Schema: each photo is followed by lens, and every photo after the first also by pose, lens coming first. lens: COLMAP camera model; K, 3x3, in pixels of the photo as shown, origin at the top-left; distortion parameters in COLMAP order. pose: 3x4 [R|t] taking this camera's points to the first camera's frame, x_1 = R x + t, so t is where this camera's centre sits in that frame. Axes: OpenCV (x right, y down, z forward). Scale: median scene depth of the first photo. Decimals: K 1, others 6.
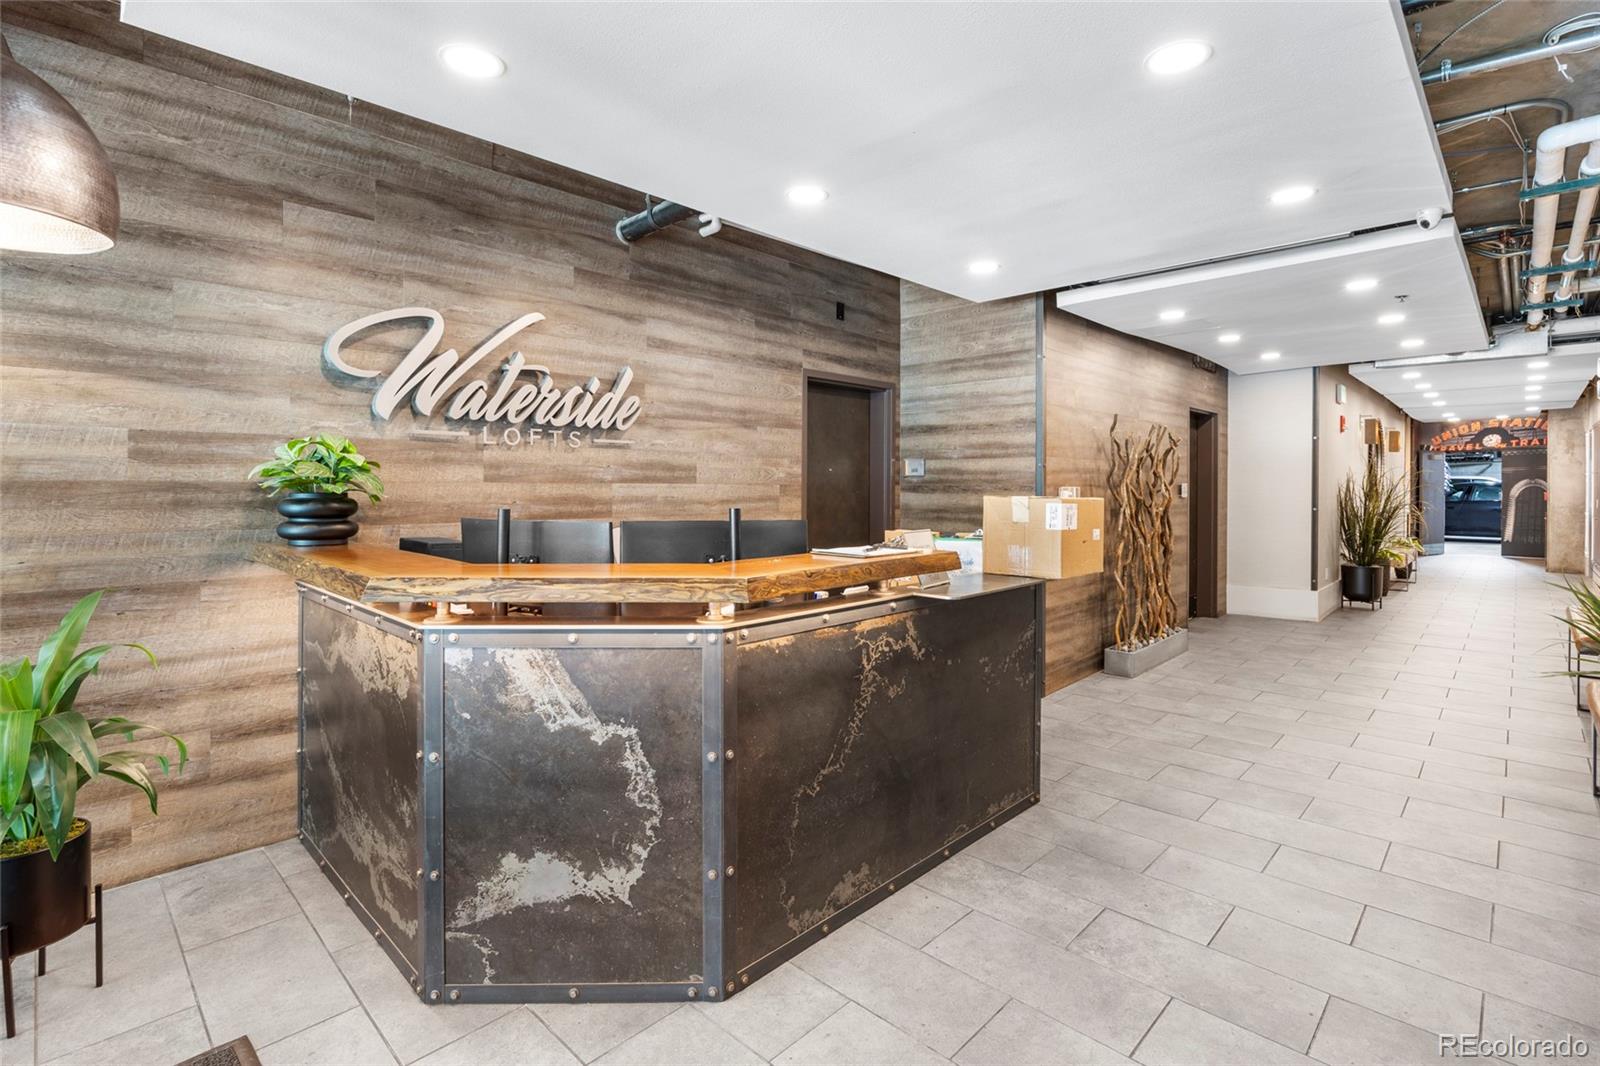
lens RADIAL K [[747.7, 0, 816.5], [0, 747.7, 491.2], [0, 0, 1]] dist [-0.002228, -0.000361]
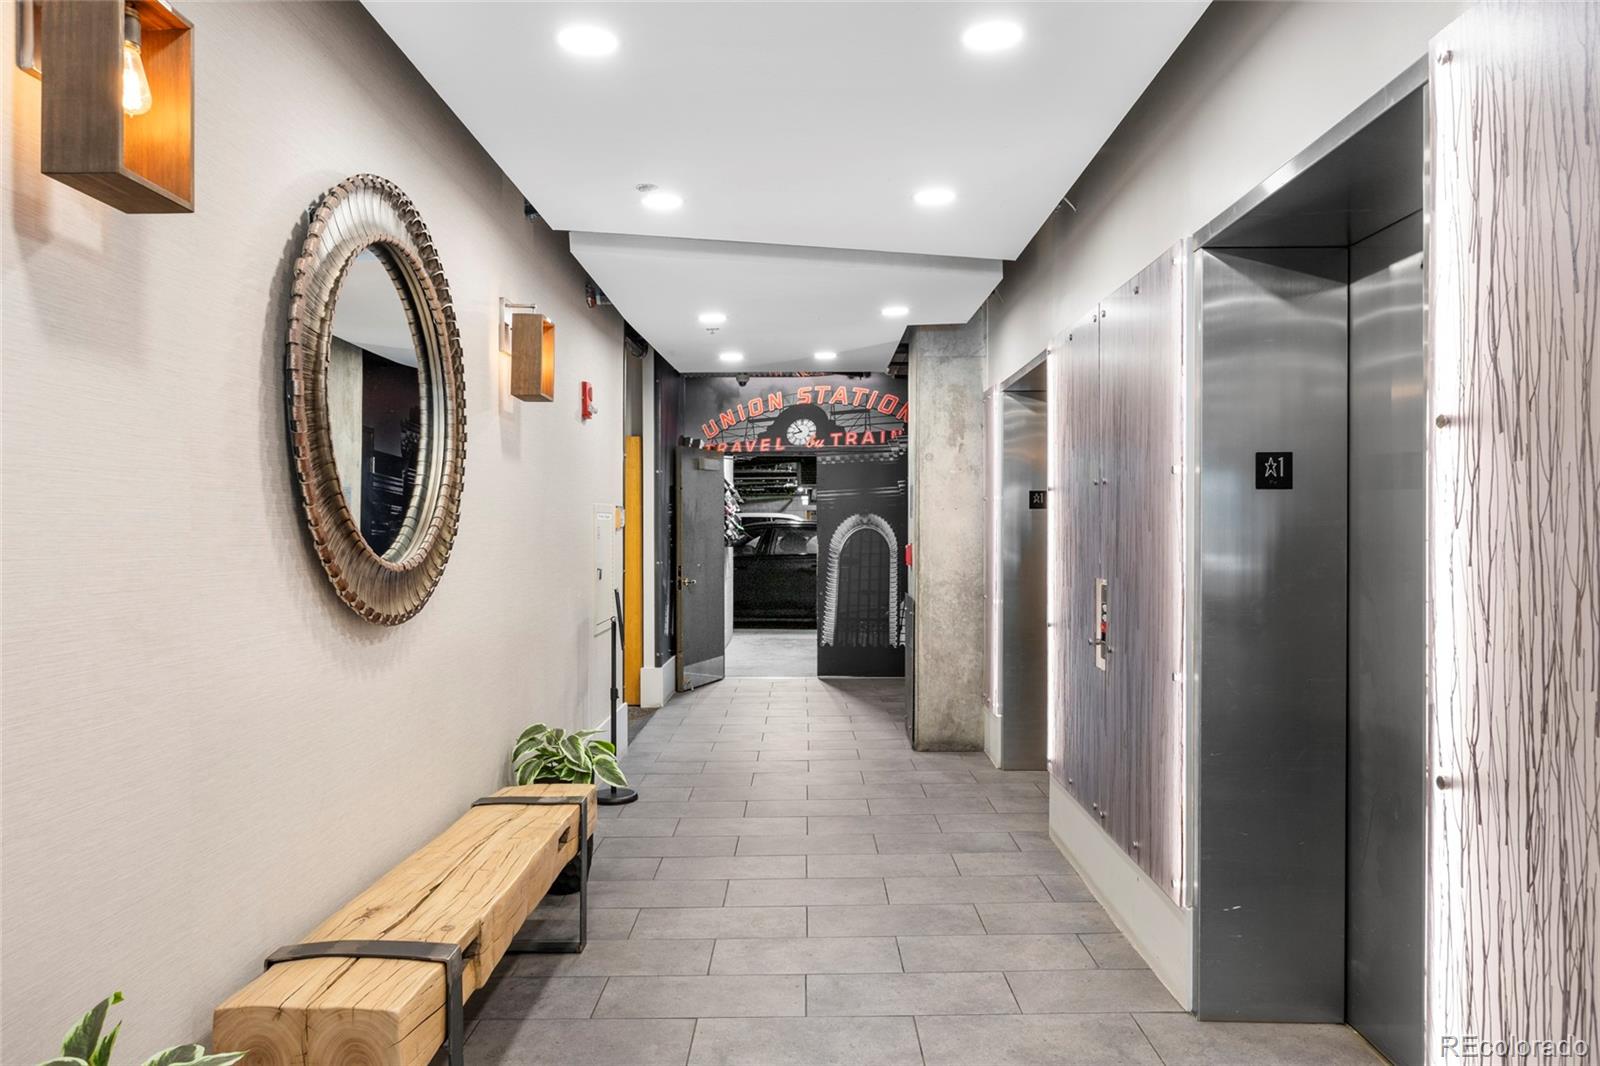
lens RADIAL K [[1105.1, 0, 801.4], [0, 1105.1, 527.8], [0, 0, 1]] dist [-0.000100, -0.000004]
pose [[0.735012, -0.002747, 0.678048, 0.433007], [0.007701, 0.999961, -0.004297, -0.004740], [-0.678010, 0.008381, 0.735005, 0.488861]]
